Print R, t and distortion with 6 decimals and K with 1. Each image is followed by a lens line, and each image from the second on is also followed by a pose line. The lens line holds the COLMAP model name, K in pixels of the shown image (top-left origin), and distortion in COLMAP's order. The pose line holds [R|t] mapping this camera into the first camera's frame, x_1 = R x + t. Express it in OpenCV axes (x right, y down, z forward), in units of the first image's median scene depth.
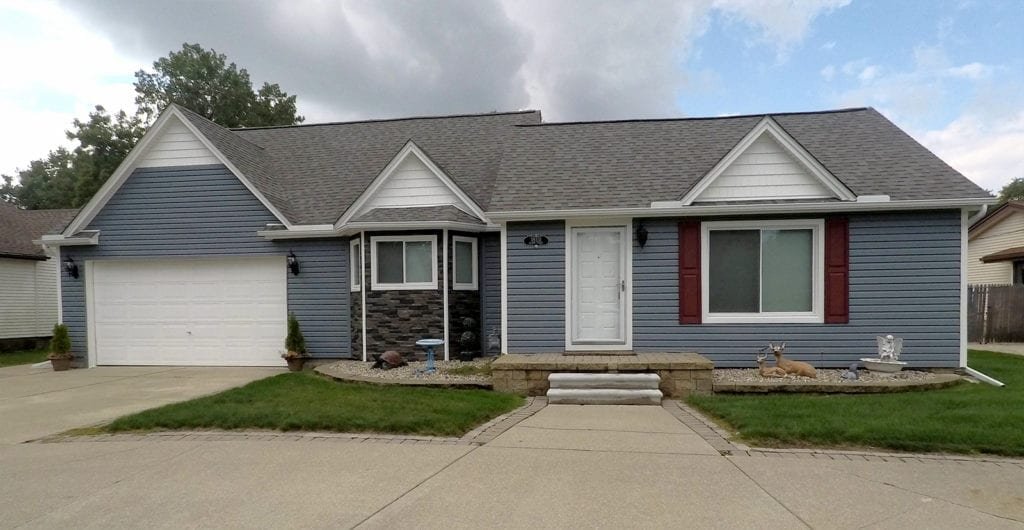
lens RADIAL K [[574.8, 0, 501.7], [0, 574.8, 321.0], [0, 0, 1]] dist [-0.002701, -0.000294]
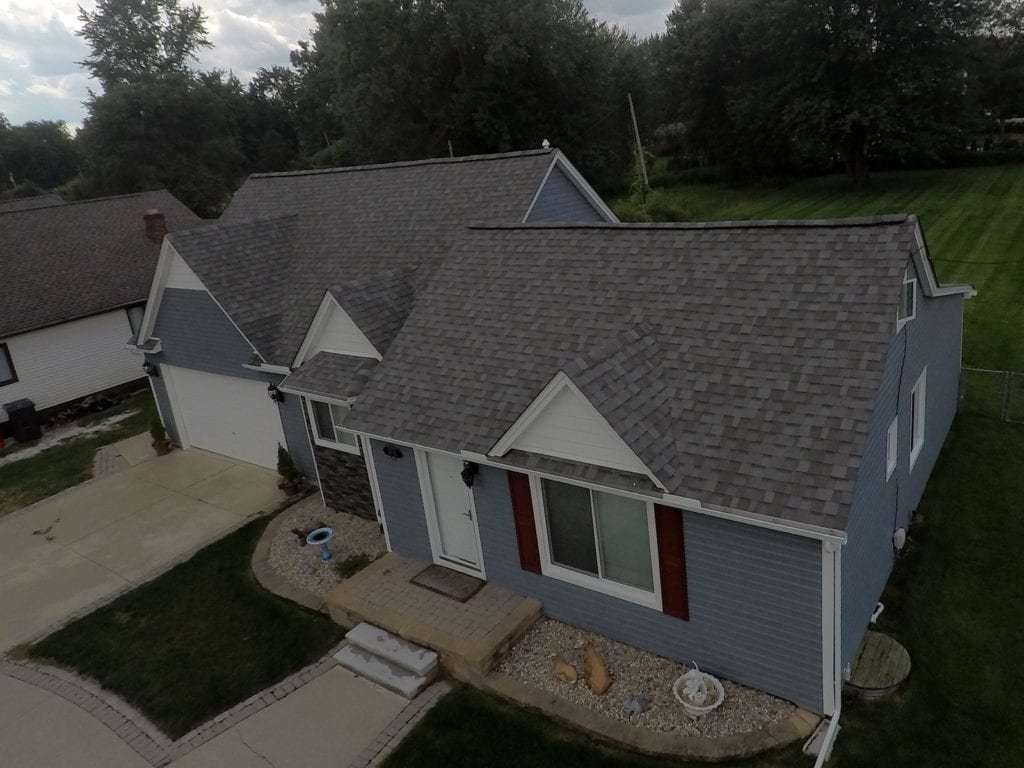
lens RADIAL K [[750.0, 0, 562.9], [0, 750.0, 350.3], [0, 0, 1]] dist [-0.008044, -0.000594]
pose [[0.890878, 0.048854, -0.451608, 0.742863], [0.083443, 0.959680, 0.268424, -0.528953], [0.446513, -0.276817, 0.850881, 0.130897]]
